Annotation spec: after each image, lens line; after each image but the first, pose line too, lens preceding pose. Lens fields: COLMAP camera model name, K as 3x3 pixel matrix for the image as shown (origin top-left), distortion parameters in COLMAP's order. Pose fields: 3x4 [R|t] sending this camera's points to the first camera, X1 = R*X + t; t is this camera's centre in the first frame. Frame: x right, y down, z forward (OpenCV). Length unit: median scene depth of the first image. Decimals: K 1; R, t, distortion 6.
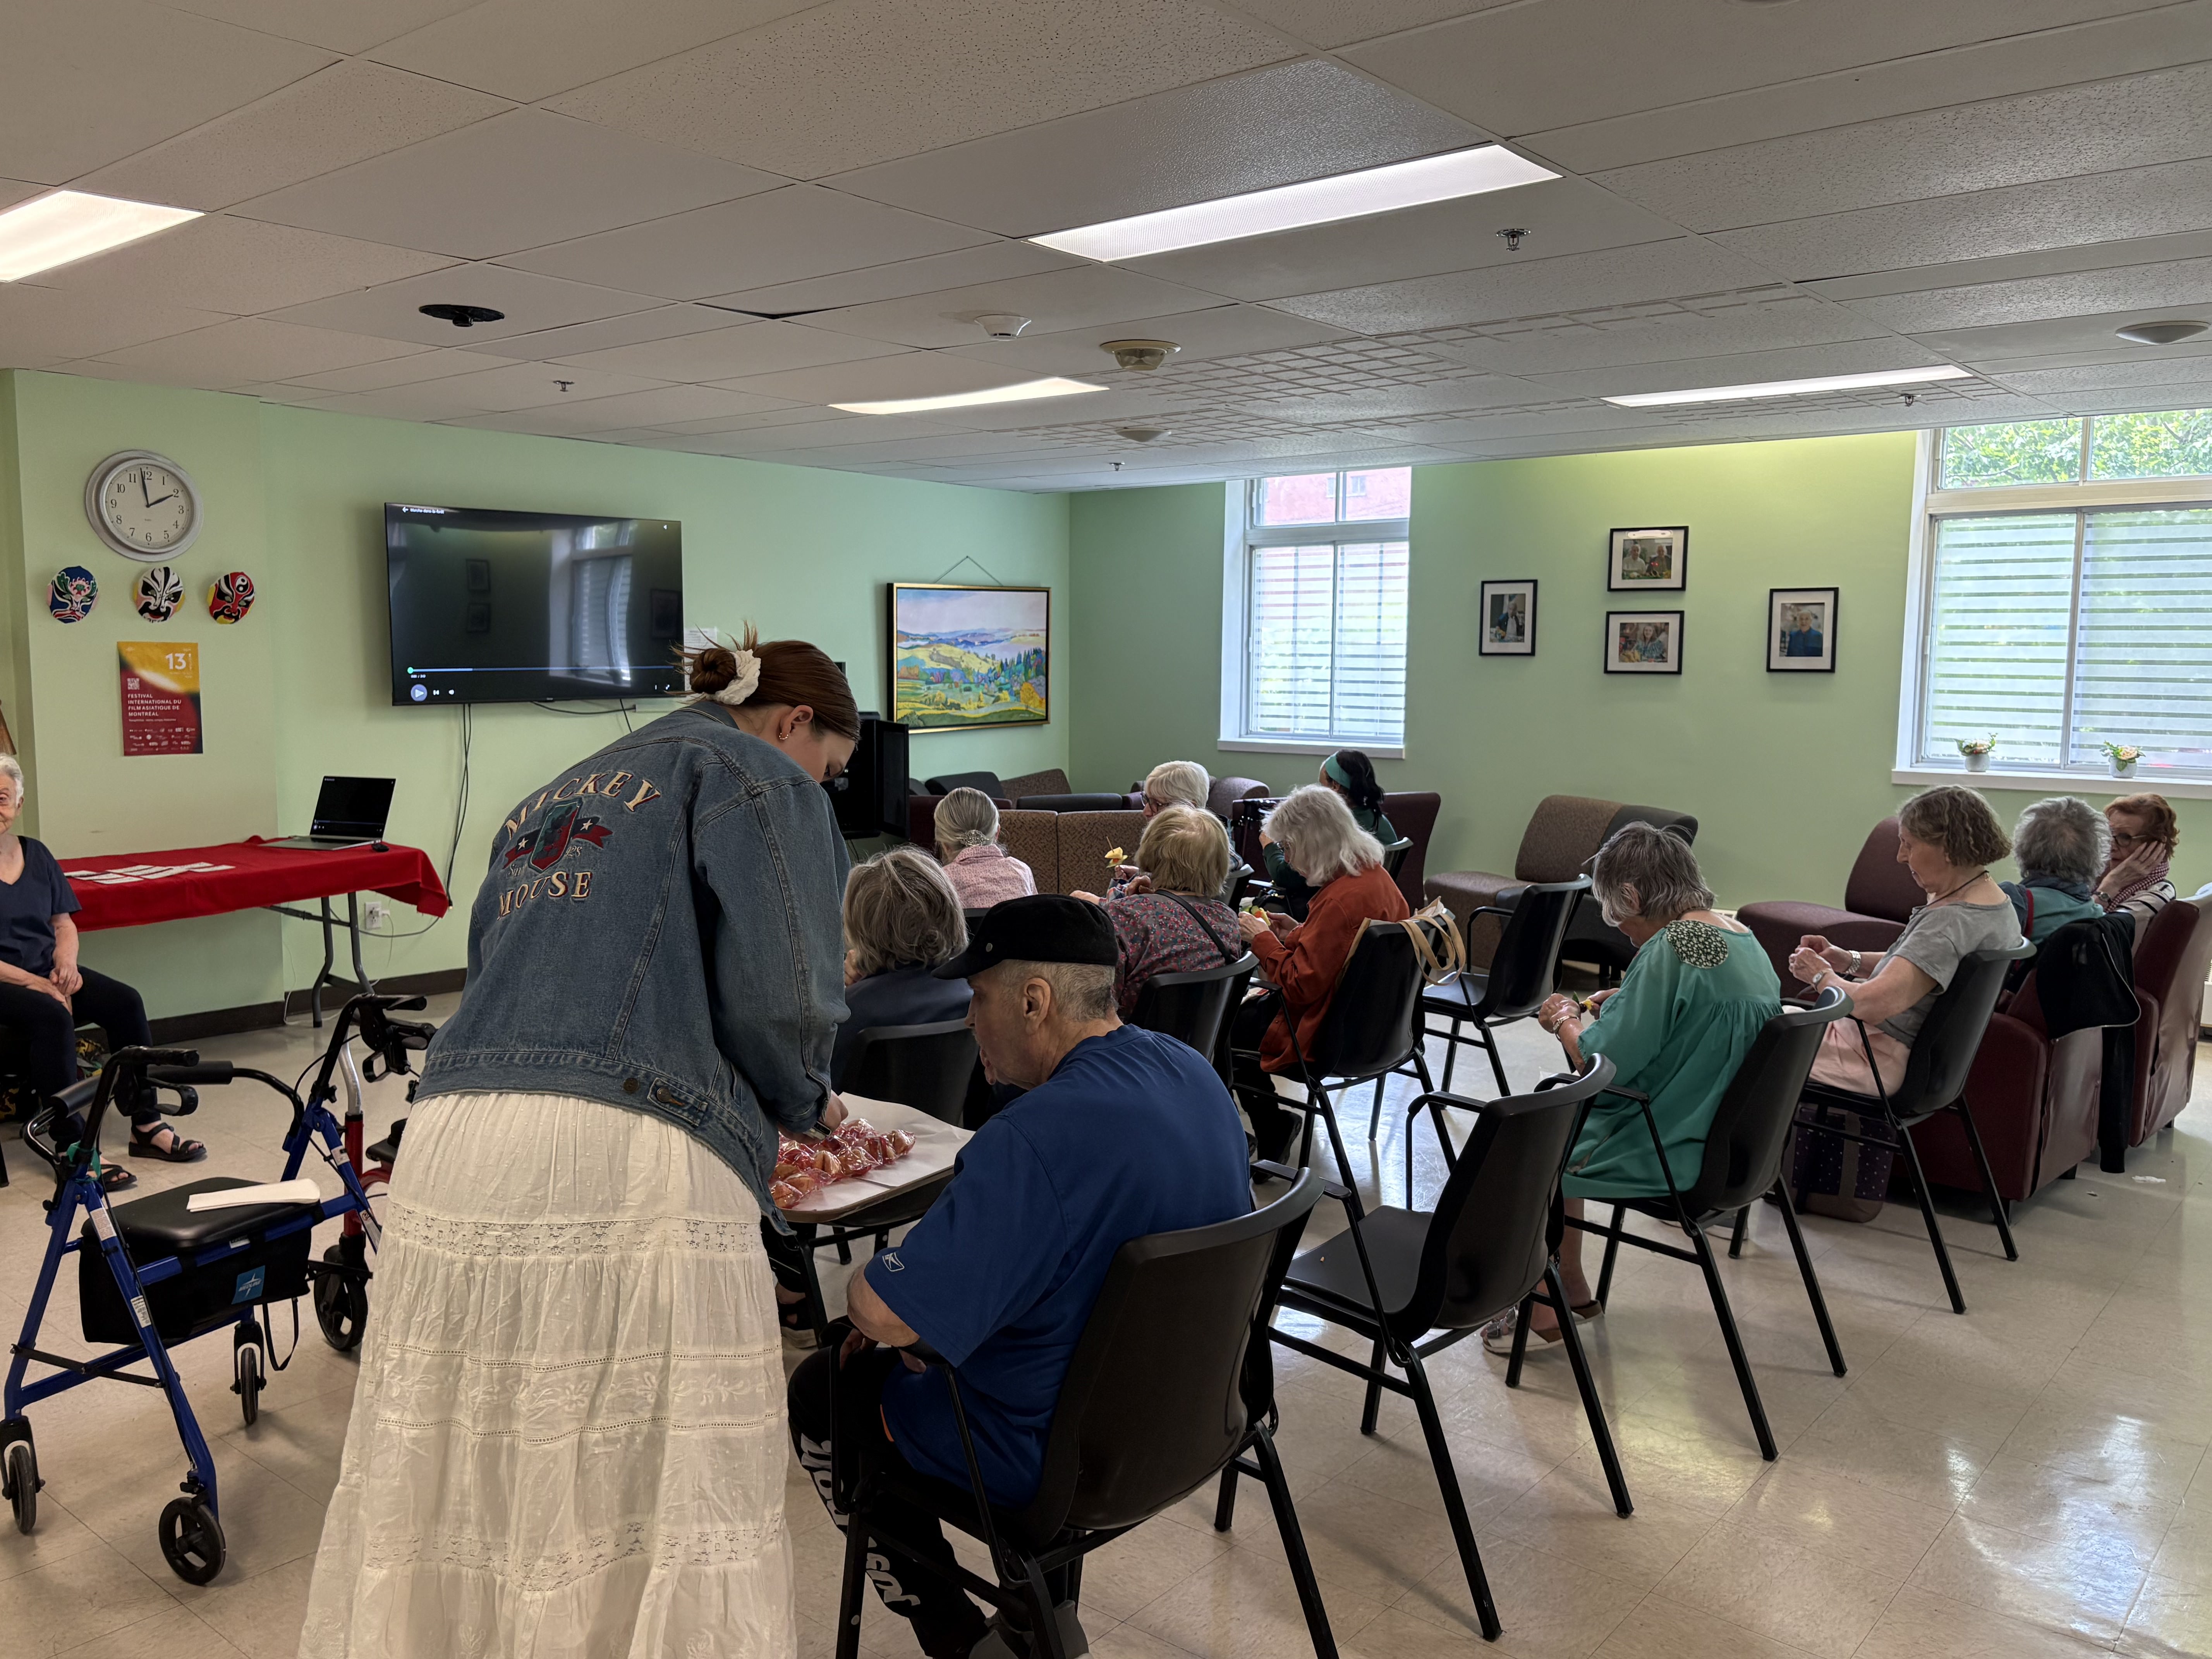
lens RADIAL K [[1740.4, 0, 1122.8], [0, 1740.4, 838.7], [0, 0, 1]] dist [0.065276, -0.063679]
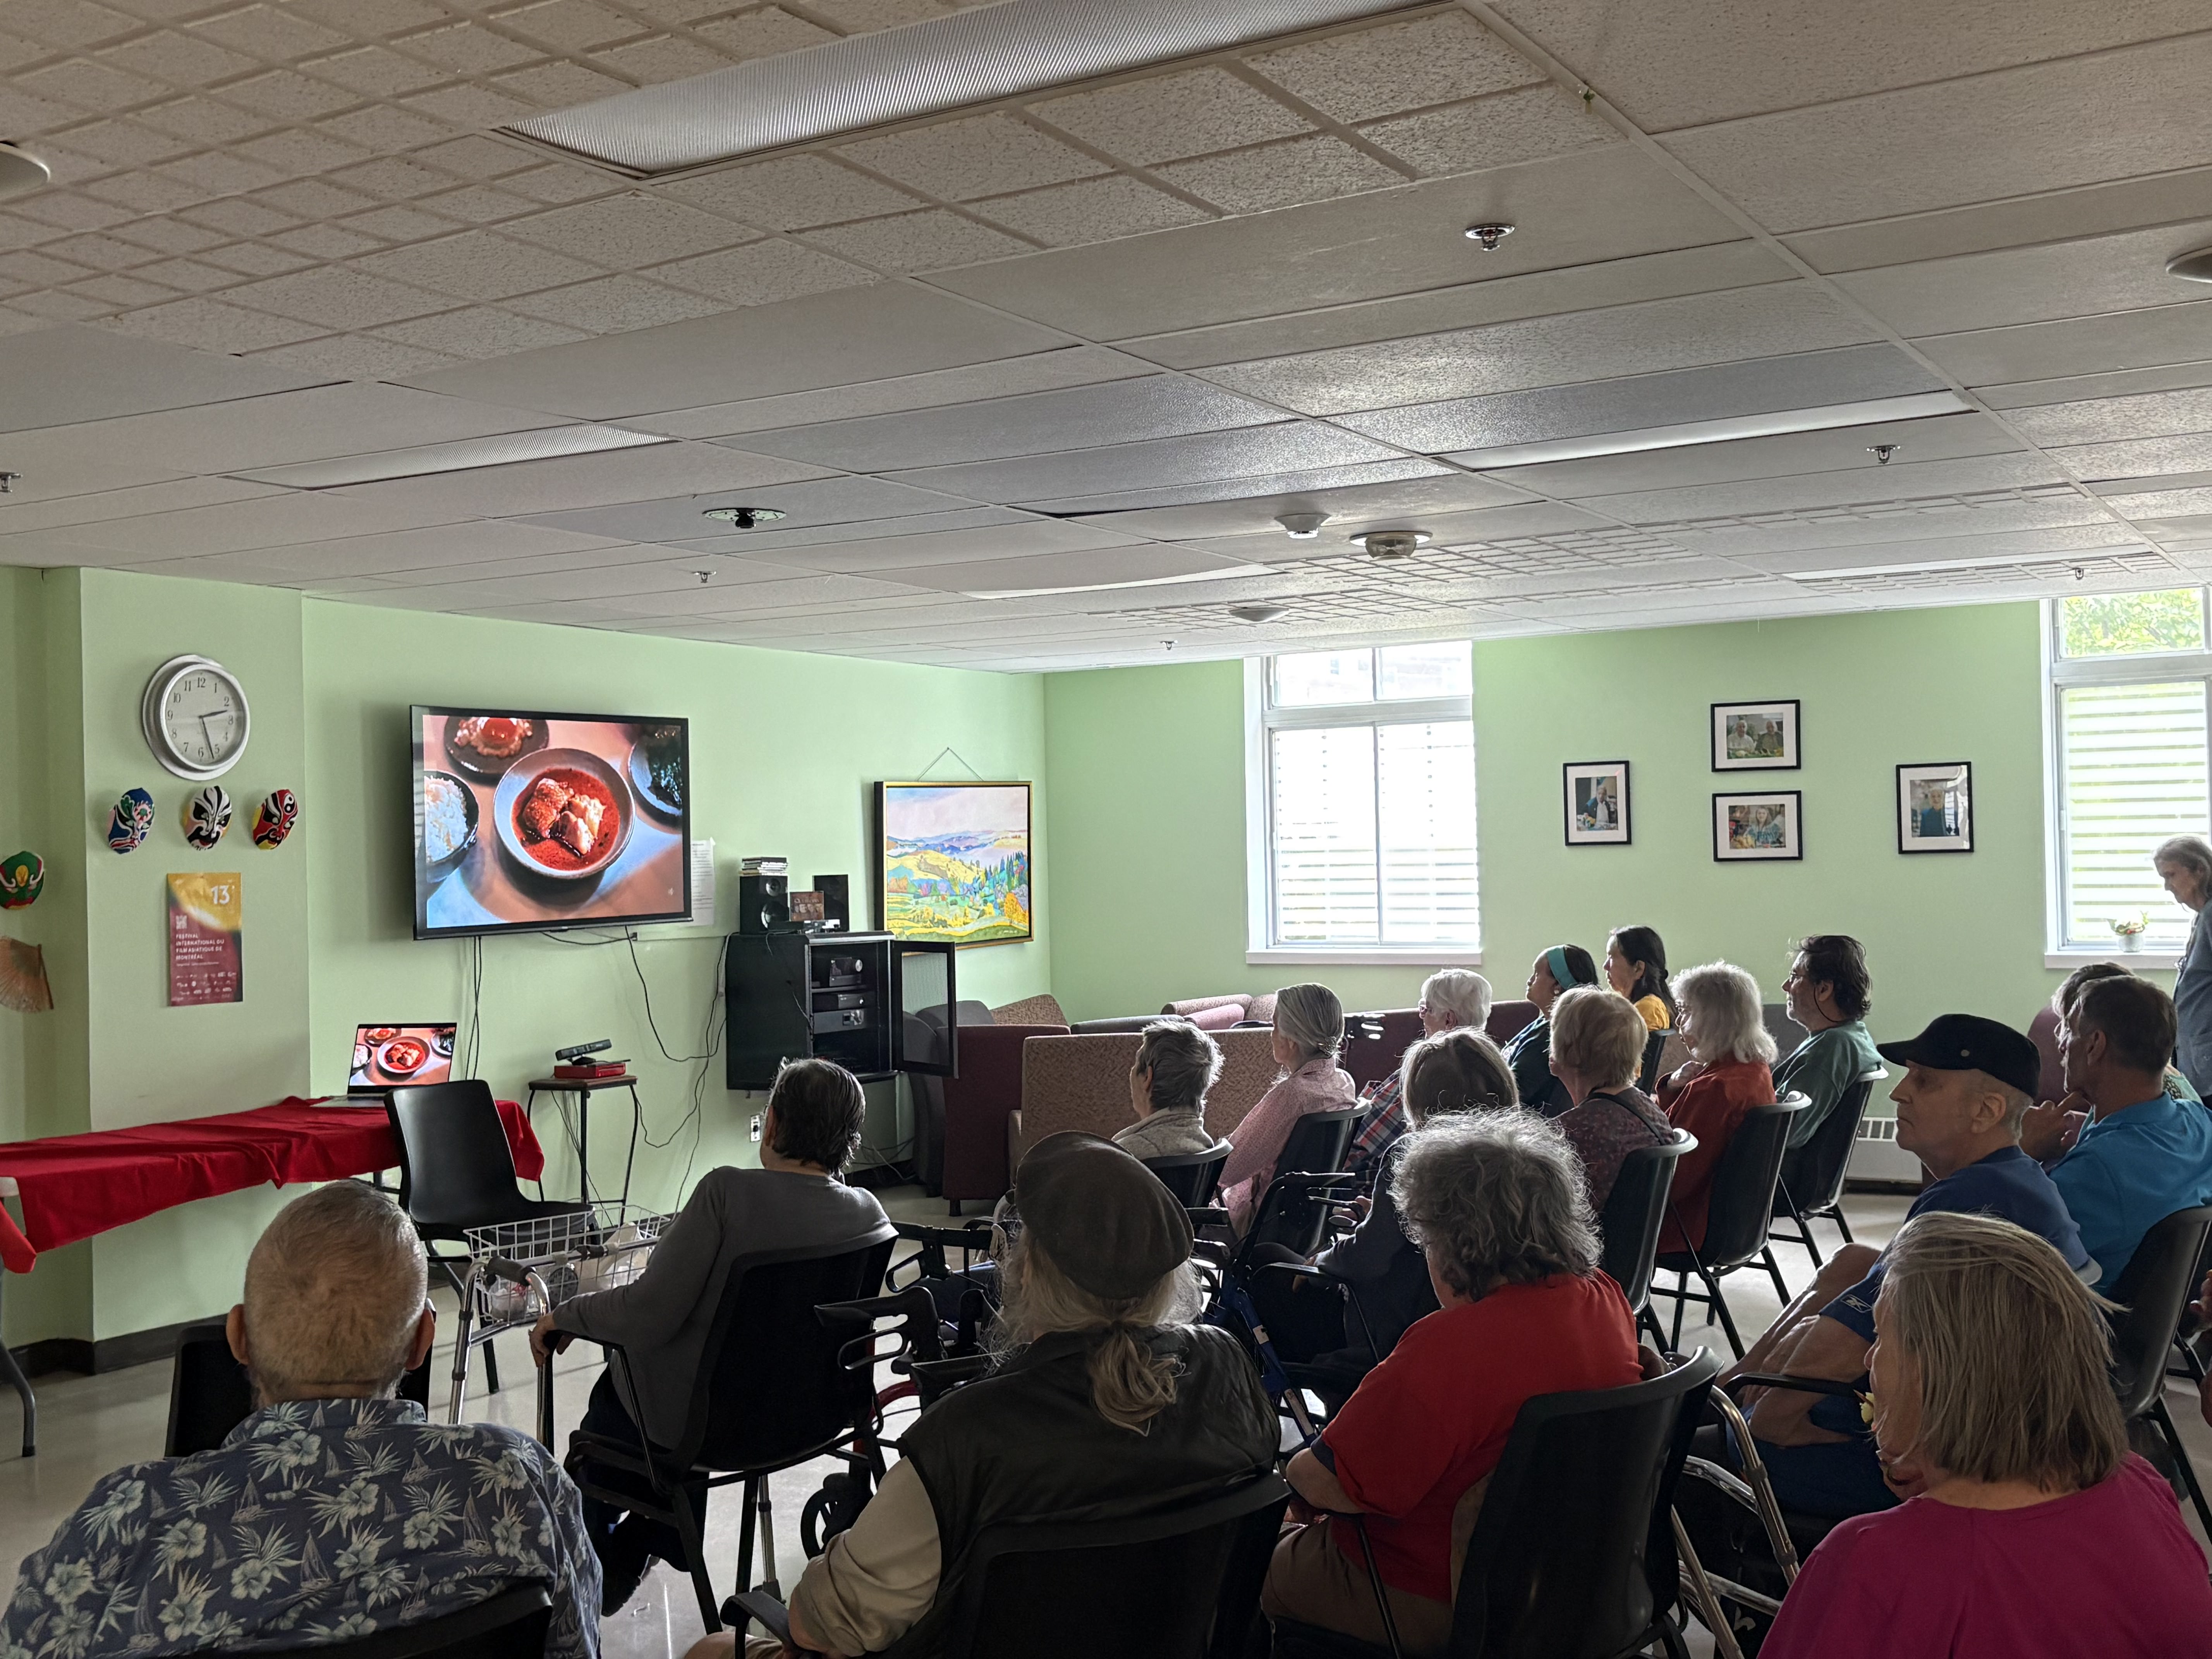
lens RADIAL K [[2343.2, 0, 1076.5], [0, 2343.2, 854.9], [0, 0, 1]] dist [0.040156, 0.000000]
pose [[0.988317, -0.029198, 0.149590, -0.298520], [0.045317, 0.993386, -0.105506, 0.020642], [-0.145520, 0.111053, 0.983103, -0.193793]]
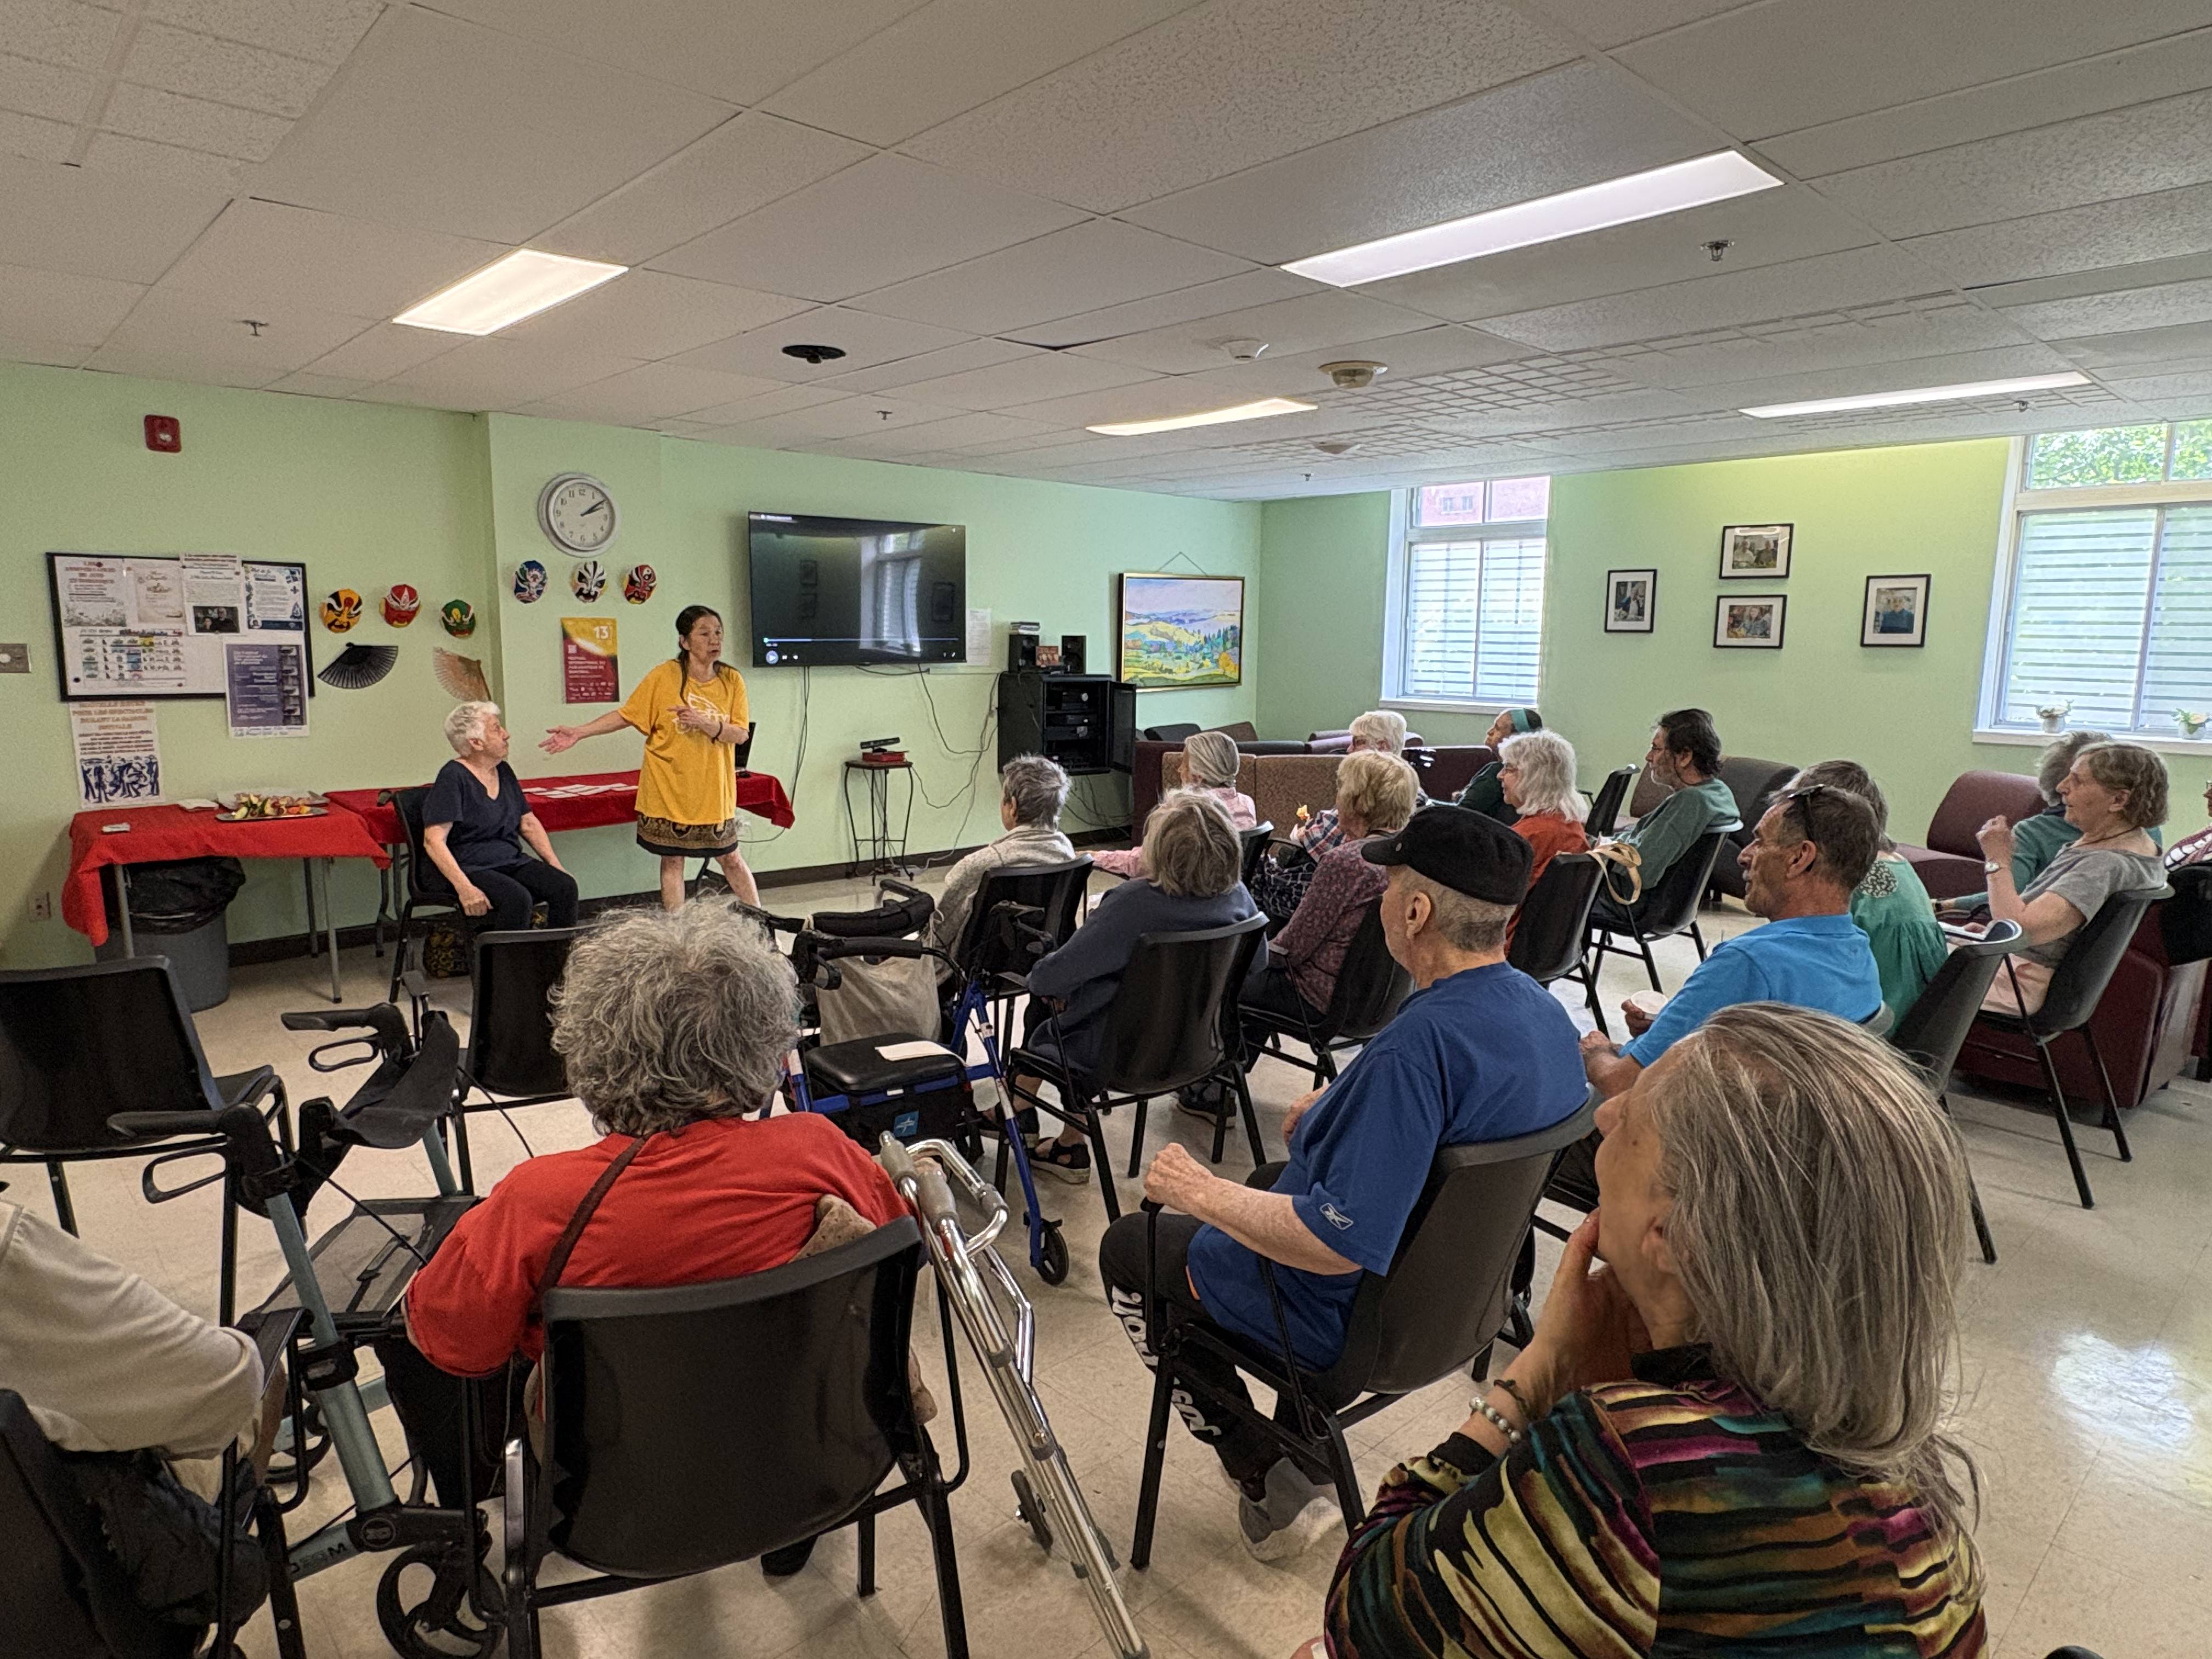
lens RADIAL K [[1317.1, 0, 1096.6], [0, 1317.1, 838.2], [0, 0, 1]] dist [-0.002965, 0.011903]
pose [[0.991408, 0.023365, -0.128704, -0.032682], [-0.017421, 0.998737, 0.047124, 0.001738], [0.129643, -0.044477, 0.990563, 0.053804]]
